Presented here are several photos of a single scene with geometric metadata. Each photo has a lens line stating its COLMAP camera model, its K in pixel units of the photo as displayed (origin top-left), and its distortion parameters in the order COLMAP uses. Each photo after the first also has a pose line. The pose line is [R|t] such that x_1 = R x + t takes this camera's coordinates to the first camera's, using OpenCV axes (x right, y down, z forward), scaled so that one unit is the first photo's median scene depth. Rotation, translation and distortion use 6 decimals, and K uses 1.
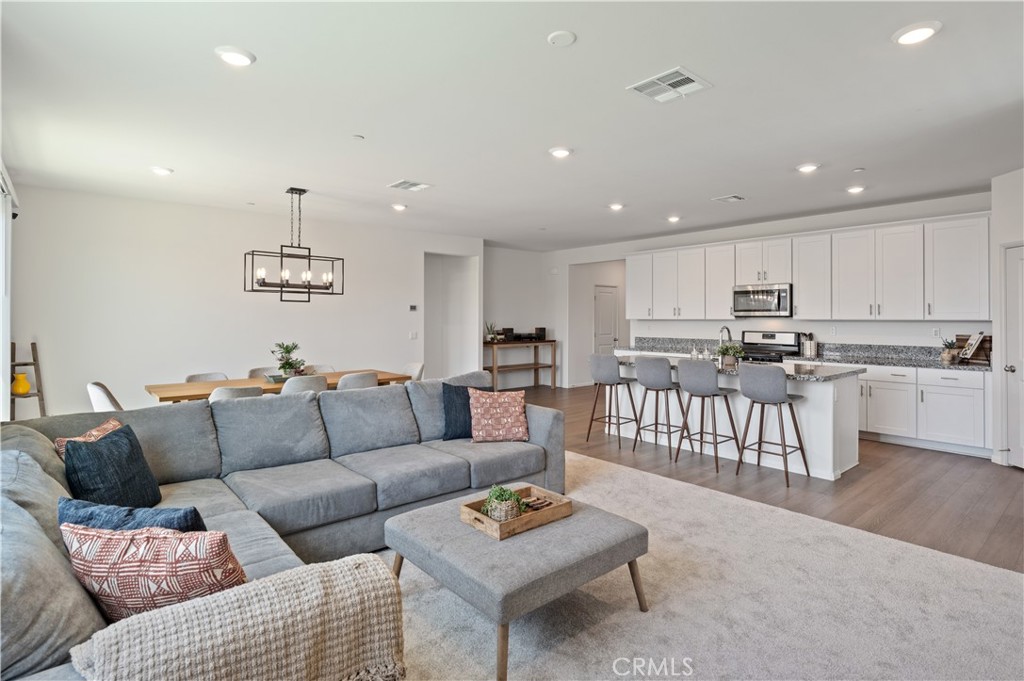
lens RADIAL K [[528.4, 0, 511.1], [0, 528.4, 316.7], [0, 0, 1]] dist [0.001565, 0.000212]
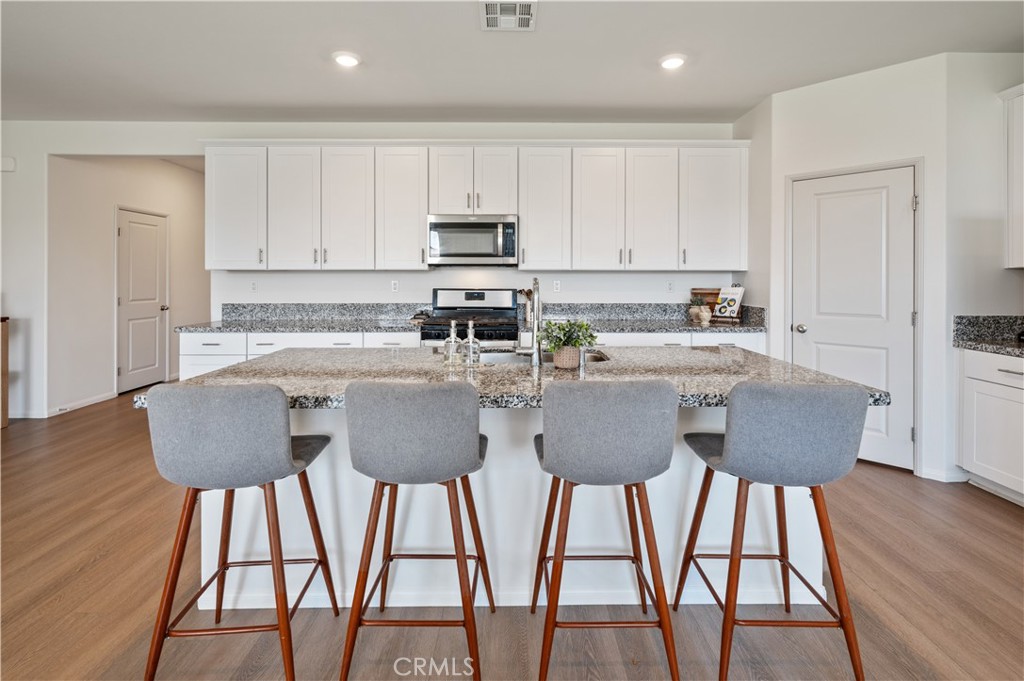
lens RADIAL K [[474.7, 0, 511.9], [0, 474.7, 281.0], [0, 0, 1]] dist [-0.000128, -0.000025]
pose [[0.635366, -0.003602, 0.772203, 0.068515], [-0.002507, 0.999974, 0.006727, 0.015512], [-0.772207, -0.006210, 0.635341, 0.632002]]
